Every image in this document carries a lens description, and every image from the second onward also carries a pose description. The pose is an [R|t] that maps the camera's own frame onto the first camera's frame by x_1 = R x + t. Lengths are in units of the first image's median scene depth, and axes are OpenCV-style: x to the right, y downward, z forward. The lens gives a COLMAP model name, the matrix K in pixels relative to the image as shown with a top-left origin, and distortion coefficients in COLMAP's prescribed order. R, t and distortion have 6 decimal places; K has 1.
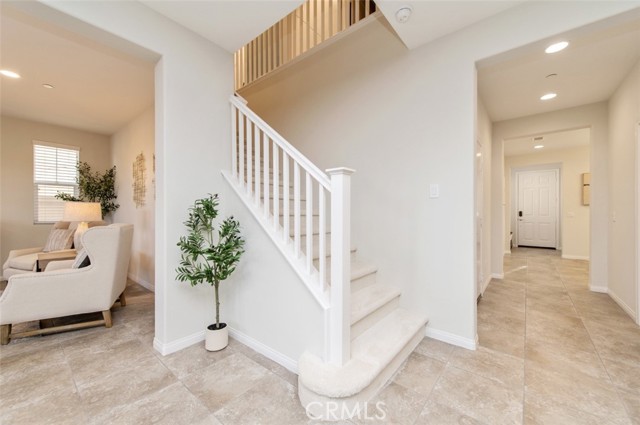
lens RADIAL K [[251.5, 0, 322.7], [0, 251.5, 210.4], [0, 0, 1]] dist [0.012630, -0.002314]
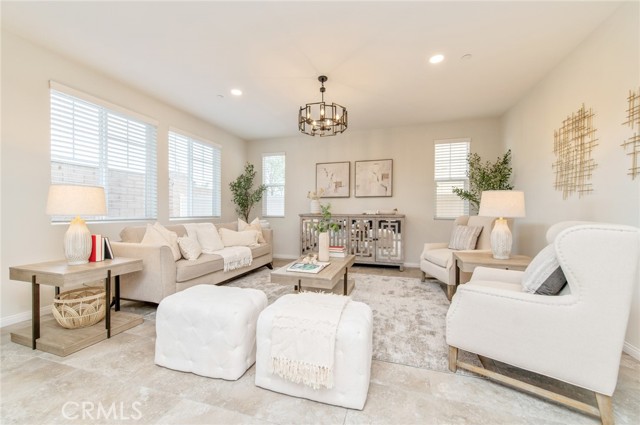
lens RADIAL K [[251.5, 0, 320.3], [0, 251.5, 212.0], [0, 0, 1]] dist [0.012630, -0.002314]
pose [[0.371148, 0.003348, -0.928568, -0.335555], [-0.003952, 0.999990, 0.002026, 0.023018], [0.928565, 0.002917, 0.371158, 0.169259]]
